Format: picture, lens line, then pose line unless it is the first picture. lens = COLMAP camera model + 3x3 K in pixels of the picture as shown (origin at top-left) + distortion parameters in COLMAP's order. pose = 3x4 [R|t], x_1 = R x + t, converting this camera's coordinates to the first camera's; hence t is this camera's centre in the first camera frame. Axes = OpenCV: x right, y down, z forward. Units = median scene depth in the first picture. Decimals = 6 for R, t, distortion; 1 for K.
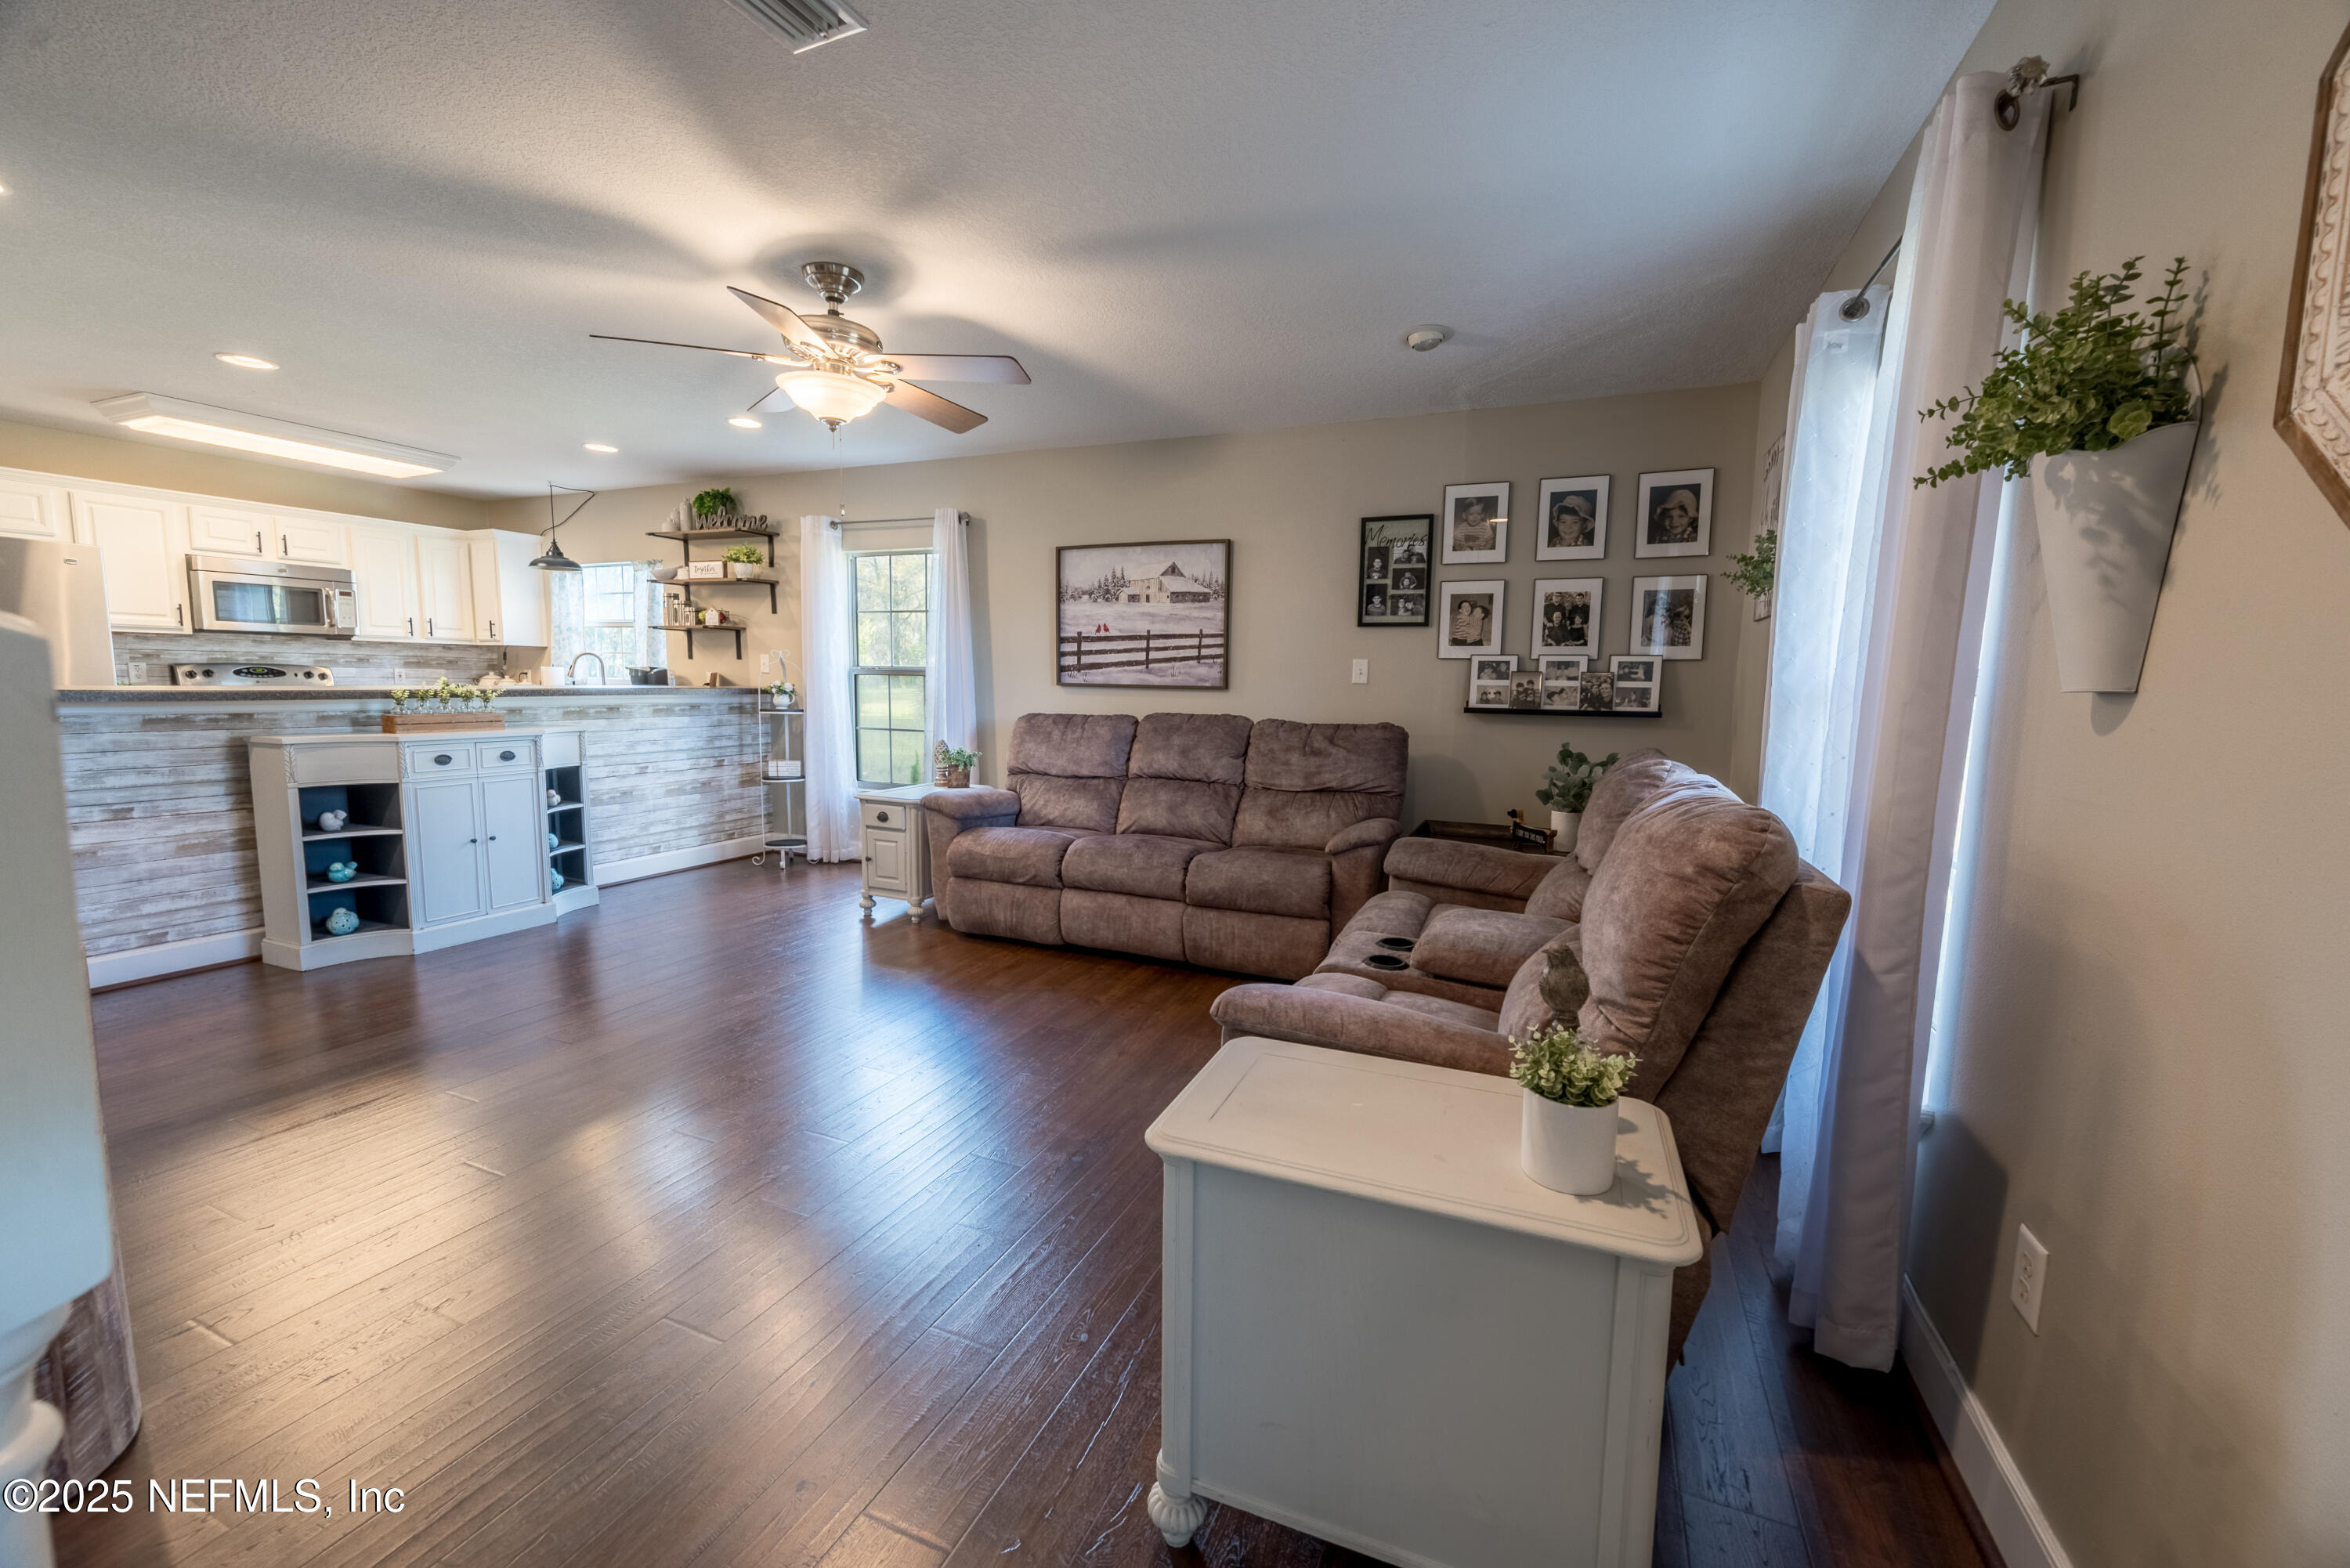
lens RADIAL K [[928.9, 0, 1172.7], [0, 928.9, 783.8], [0, 0, 1]] dist [0.001421, -0.000315]
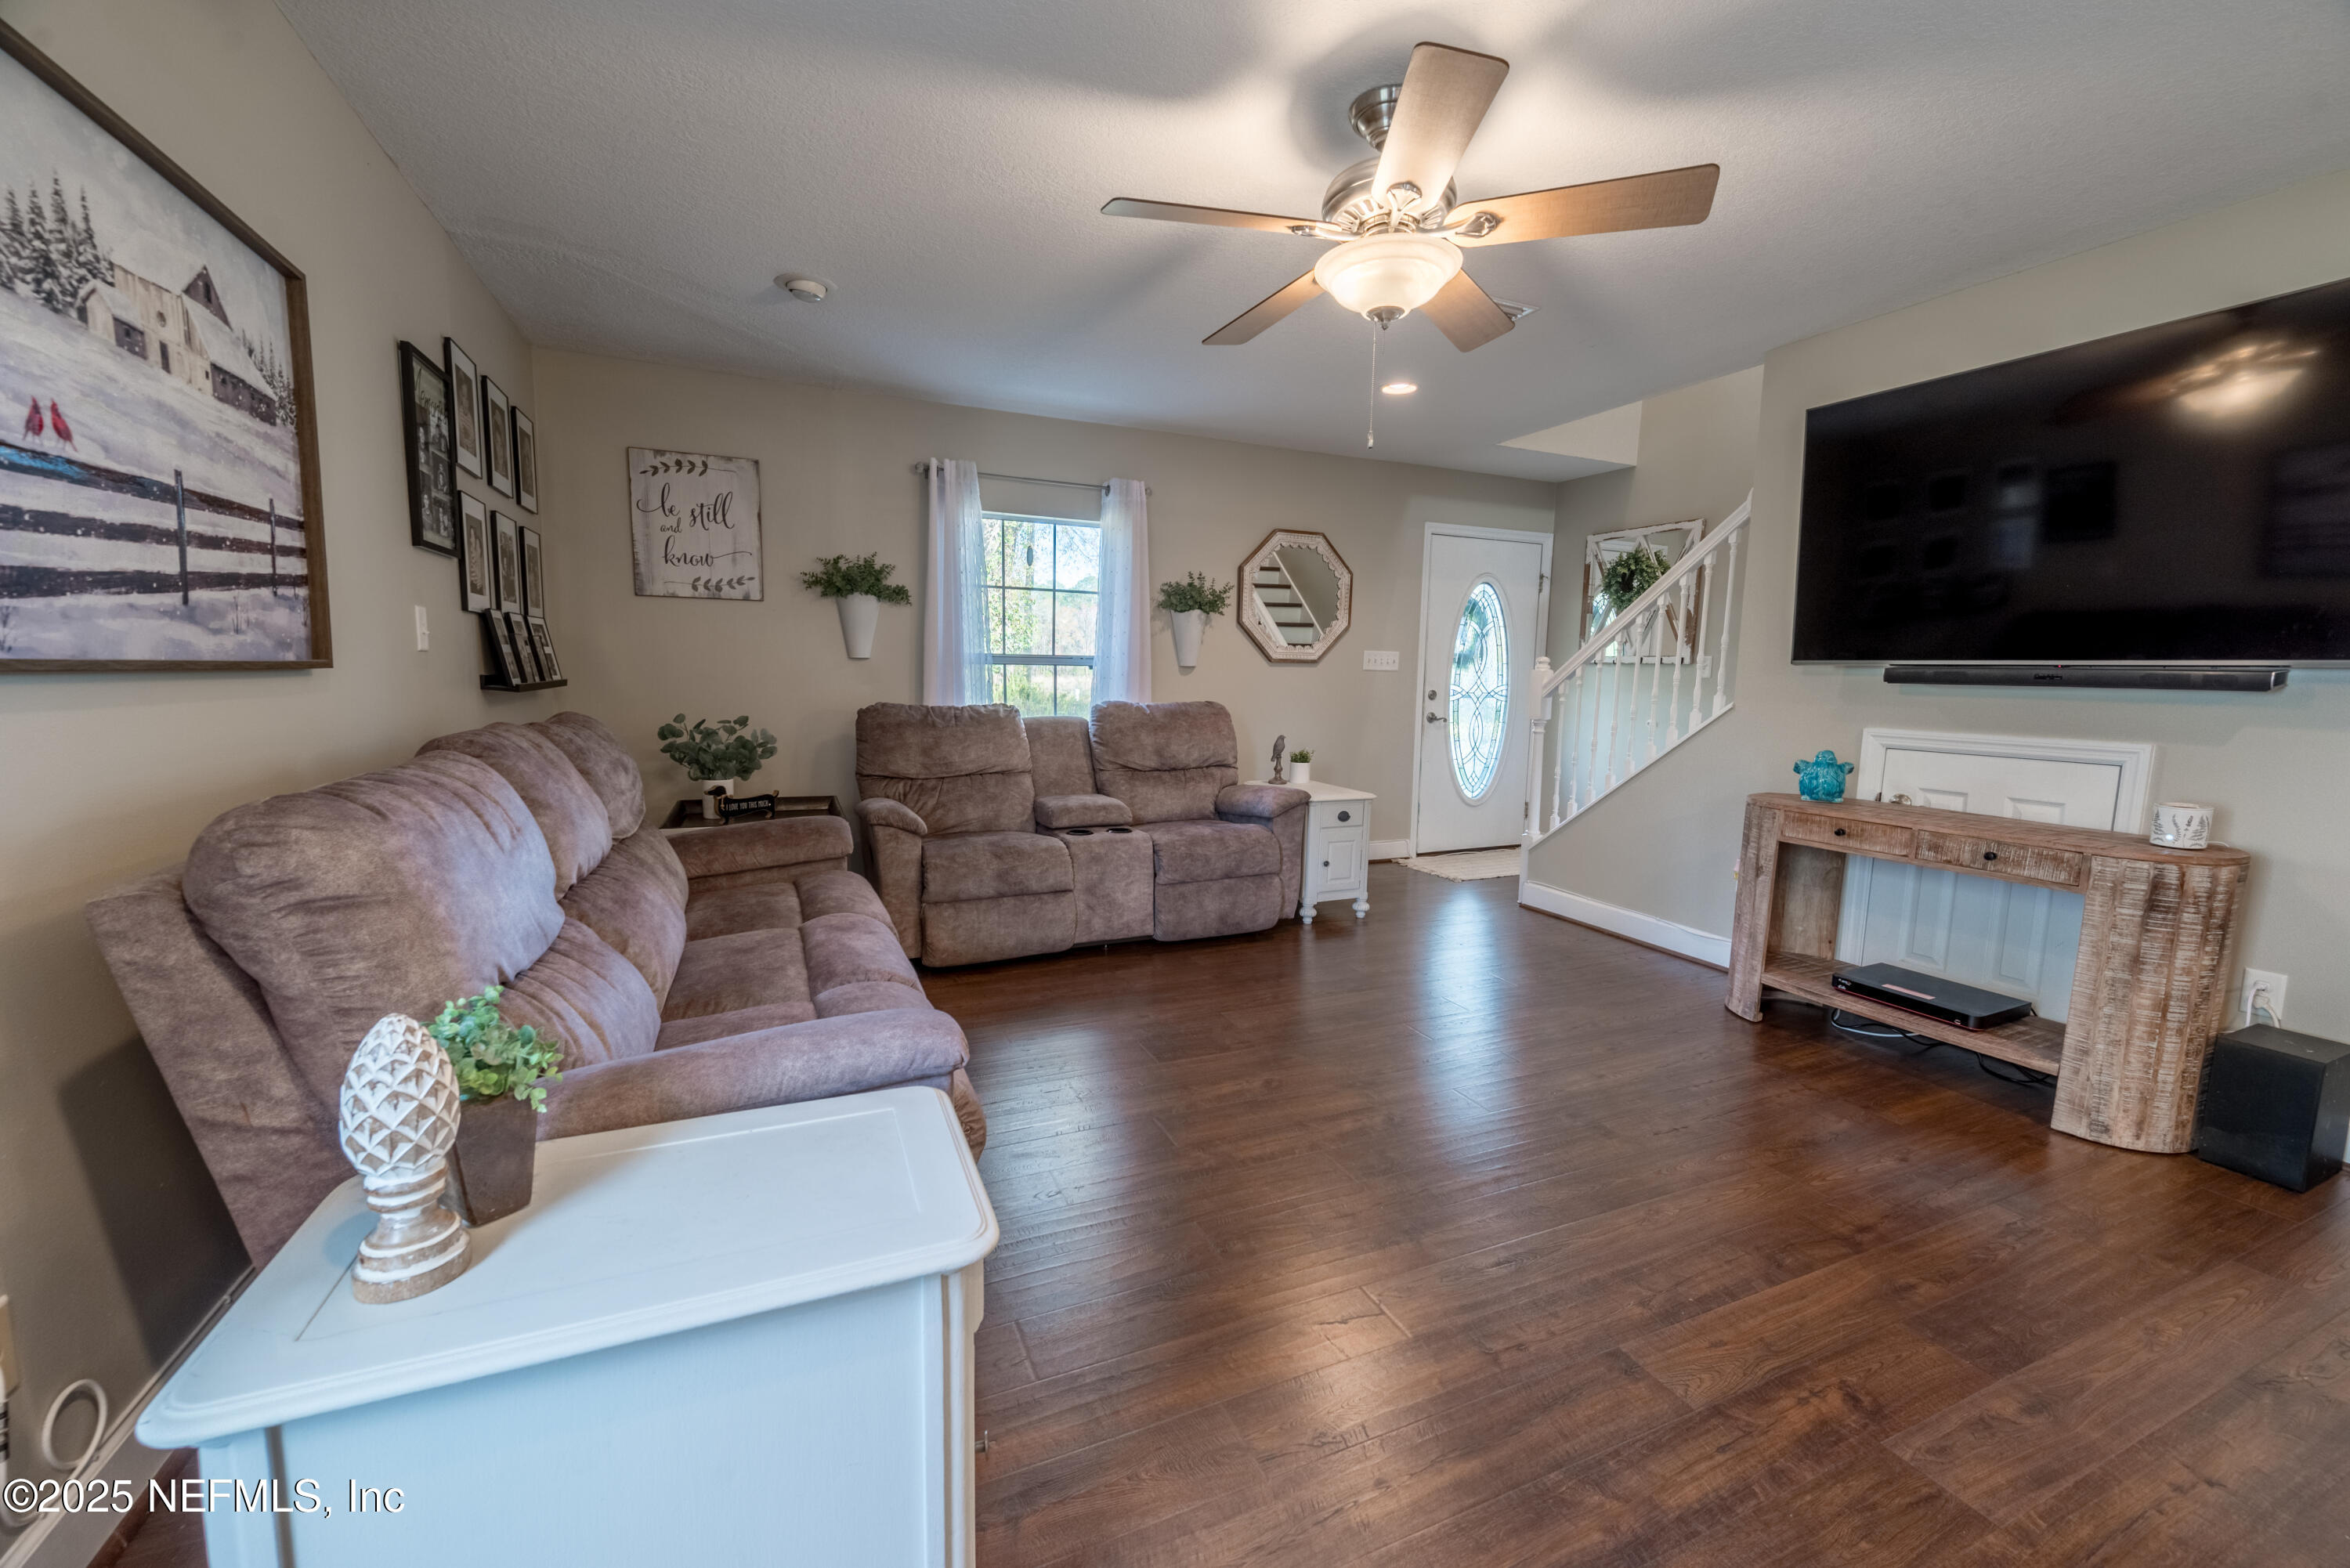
lens RADIAL K [[928.9, 0, 1170.1], [0, 928.9, 783.8], [0, 0, 1]] dist [0.001421, -0.000315]
pose [[-0.727066, -0.115514, 0.676780, -0.461701], [0.044752, 0.975674, 0.214608, -0.118995], [-0.685107, 0.186322, -0.704210, 1.015203]]
